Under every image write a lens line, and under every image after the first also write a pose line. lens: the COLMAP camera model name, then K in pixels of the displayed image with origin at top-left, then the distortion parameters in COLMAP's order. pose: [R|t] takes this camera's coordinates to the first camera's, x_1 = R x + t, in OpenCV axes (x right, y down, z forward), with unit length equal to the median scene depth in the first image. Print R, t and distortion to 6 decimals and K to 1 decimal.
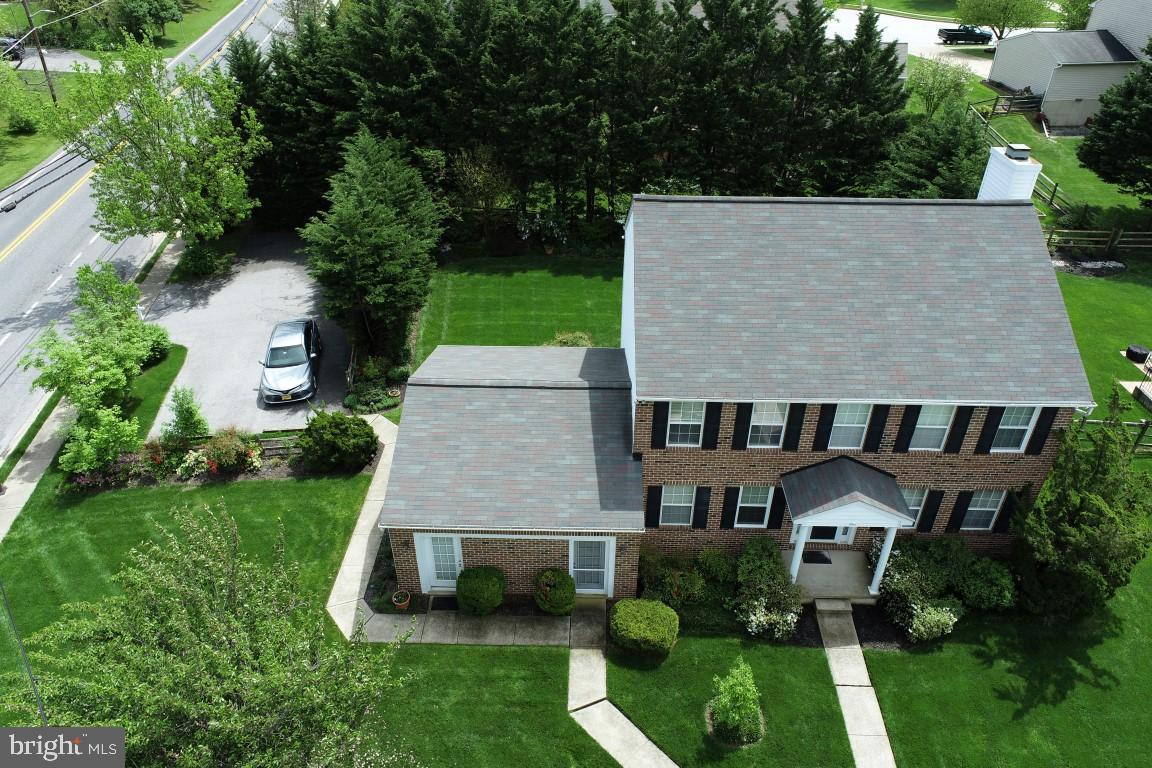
lens RADIAL K [[777.0, 0, 576.0], [0, 777.0, 384.0], [0, 0, 1]] dist [-0.015152, 0.002682]
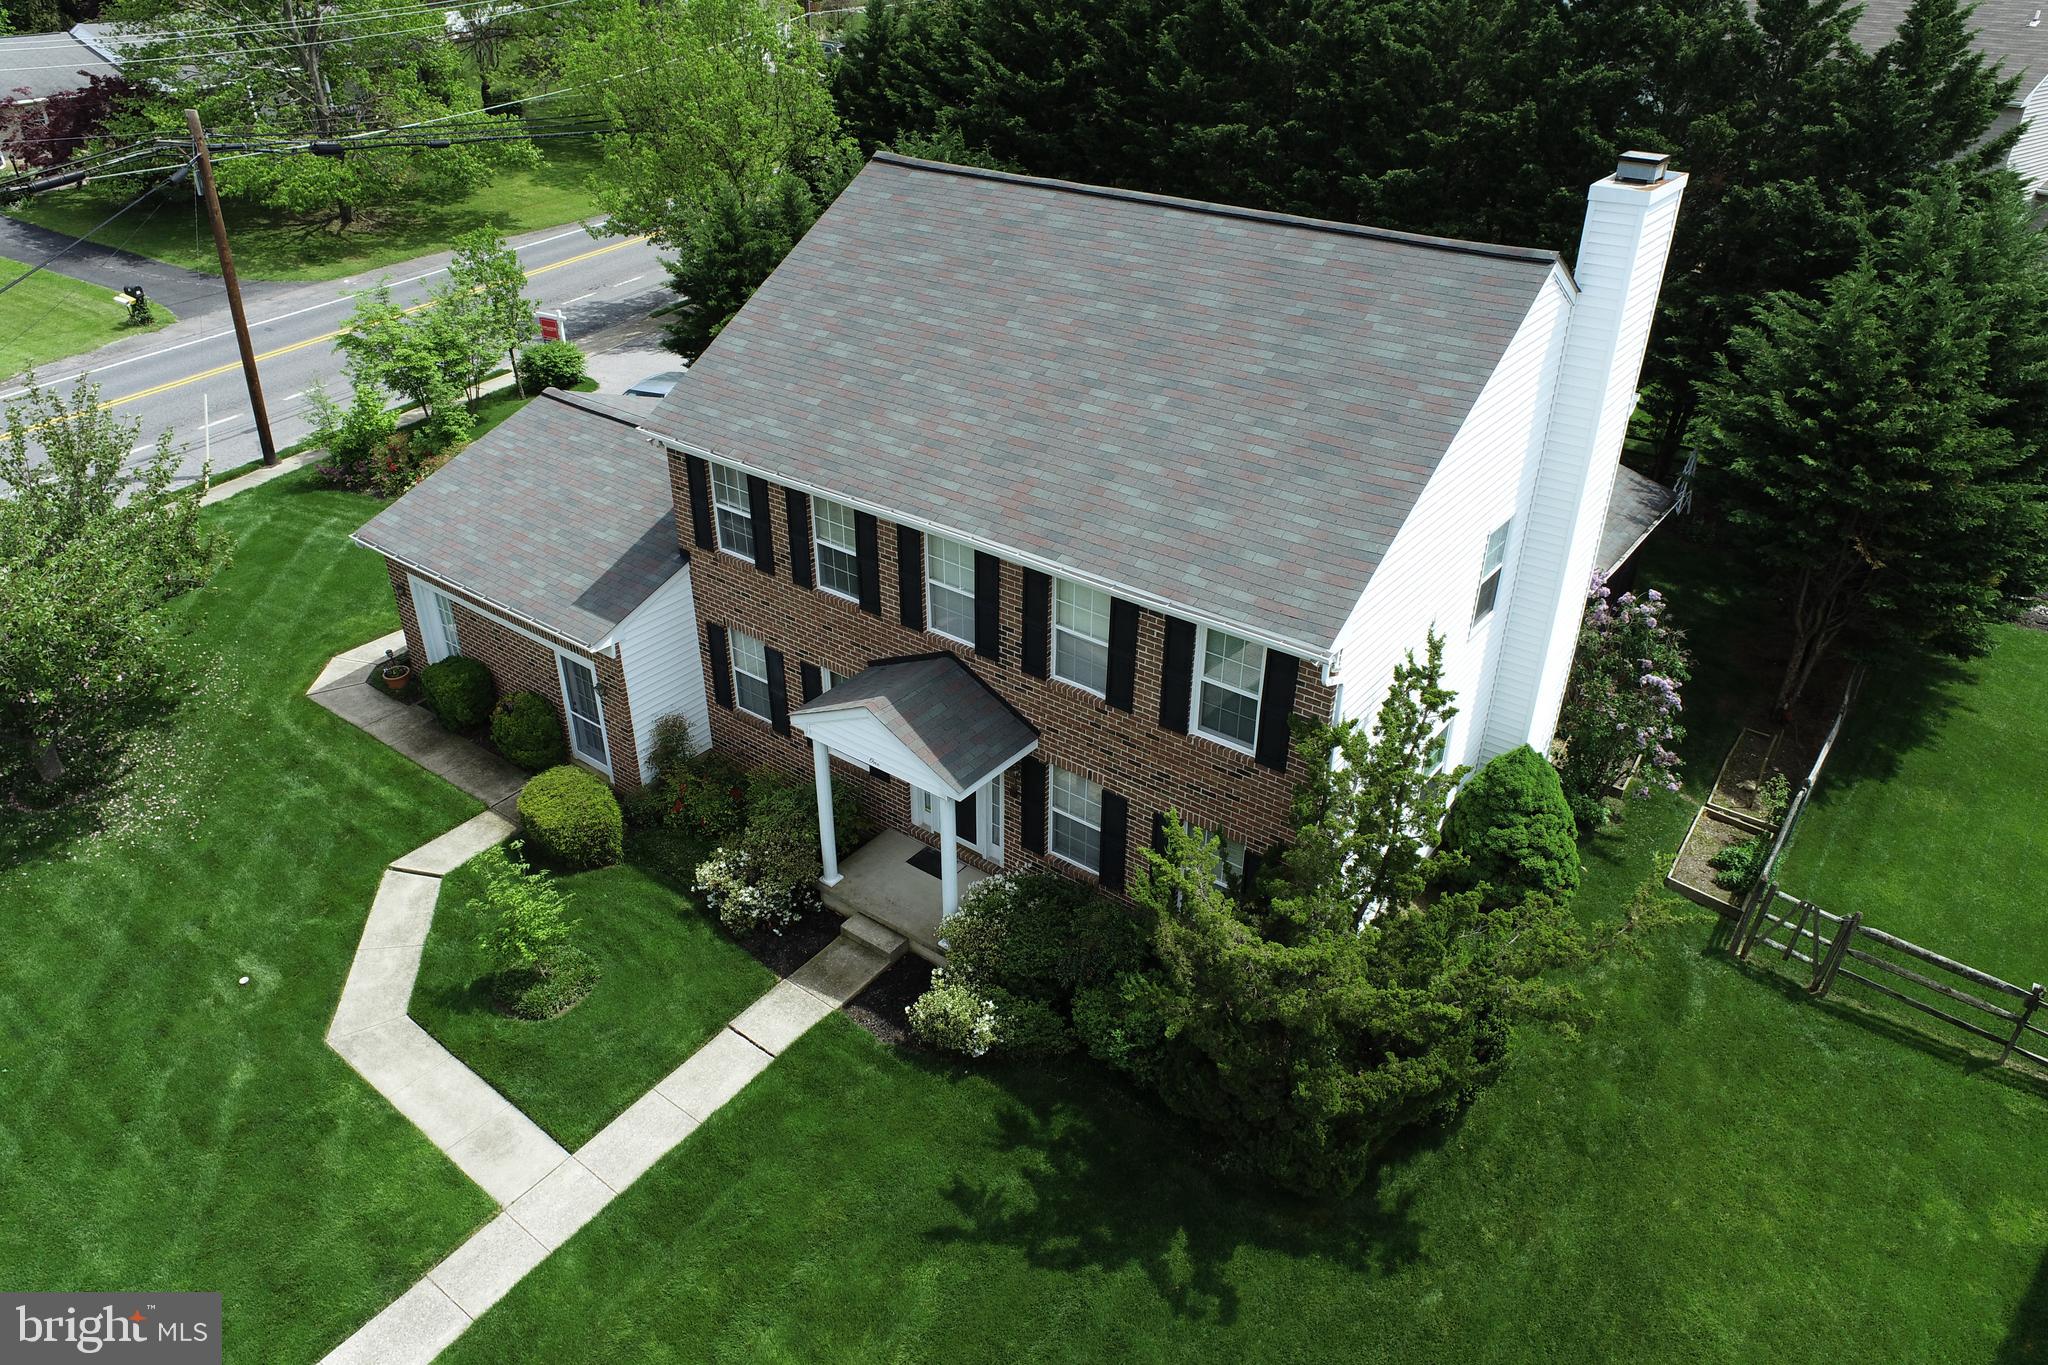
lens RADIAL K [[1381.4, 0, 1024.0], [0, 1381.4, 682.5], [0, 0, 1]] dist [-0.015152, 0.002682]
pose [[0.809158, 0.300319, -0.505046, 0.866523], [-0.331087, 0.943112, 0.030359, 0.068029], [0.485432, 0.142649, 0.862558, 0.238105]]
